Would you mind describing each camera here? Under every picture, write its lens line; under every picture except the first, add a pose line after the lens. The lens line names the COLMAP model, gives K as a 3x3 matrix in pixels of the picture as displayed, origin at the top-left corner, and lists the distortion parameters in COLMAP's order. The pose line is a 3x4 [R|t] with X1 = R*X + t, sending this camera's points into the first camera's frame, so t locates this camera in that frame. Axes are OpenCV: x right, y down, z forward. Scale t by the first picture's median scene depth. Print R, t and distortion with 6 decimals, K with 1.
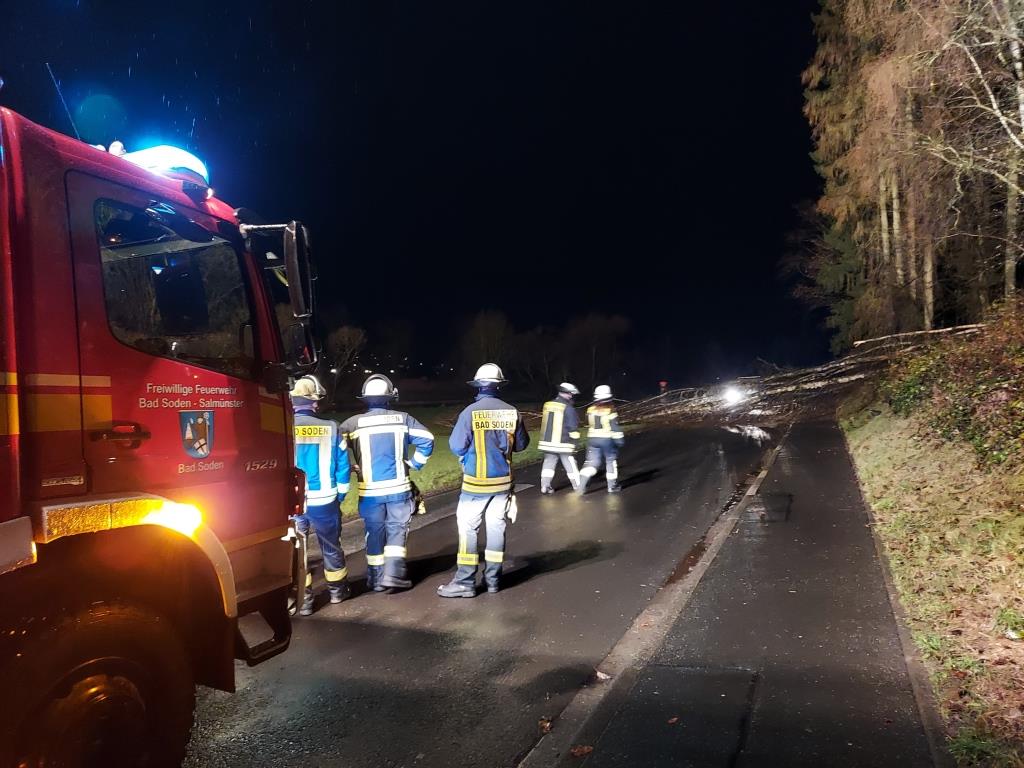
lens RADIAL K [[733.9, 0, 512.1], [0, 733.9, 386.0], [0, 0, 1]] dist [0.046574, -0.034519]
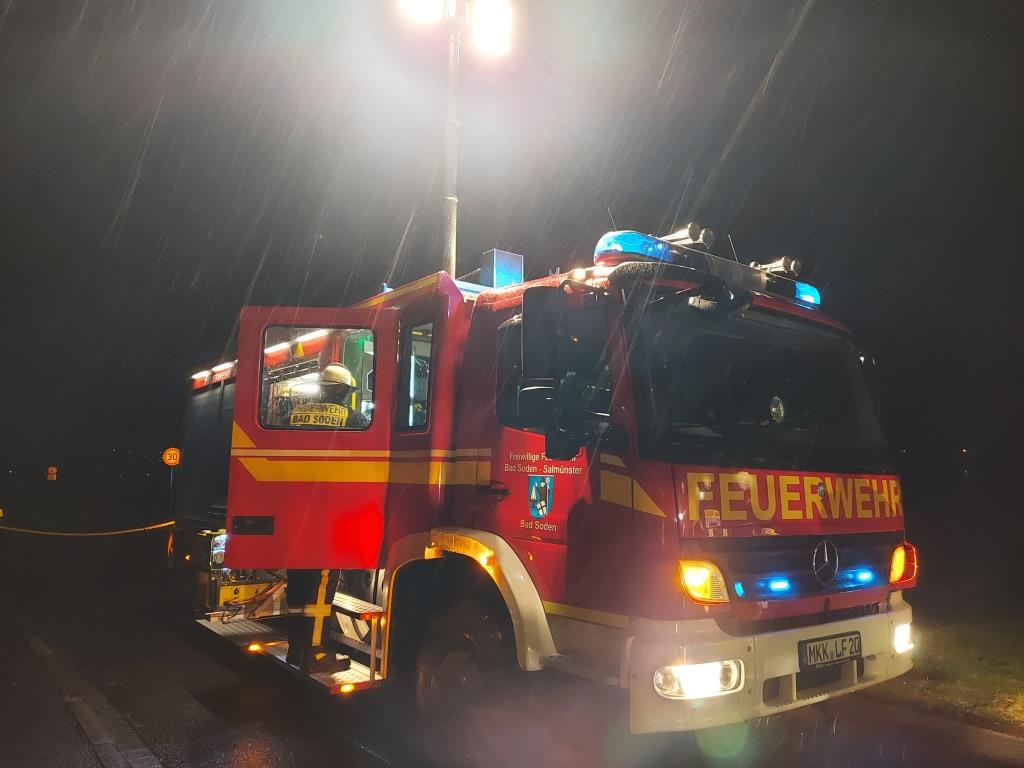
lens RADIAL K [[733.9, 0, 512.1], [0, 733.9, 384.1], [0, 0, 1]] dist [0.046574, -0.034519]
pose [[-0.471536, -0.089357, -0.877308, 0.616500], [0.013947, 0.993973, -0.108736, 0.016333], [0.881737, -0.063508, -0.467448, 1.539010]]
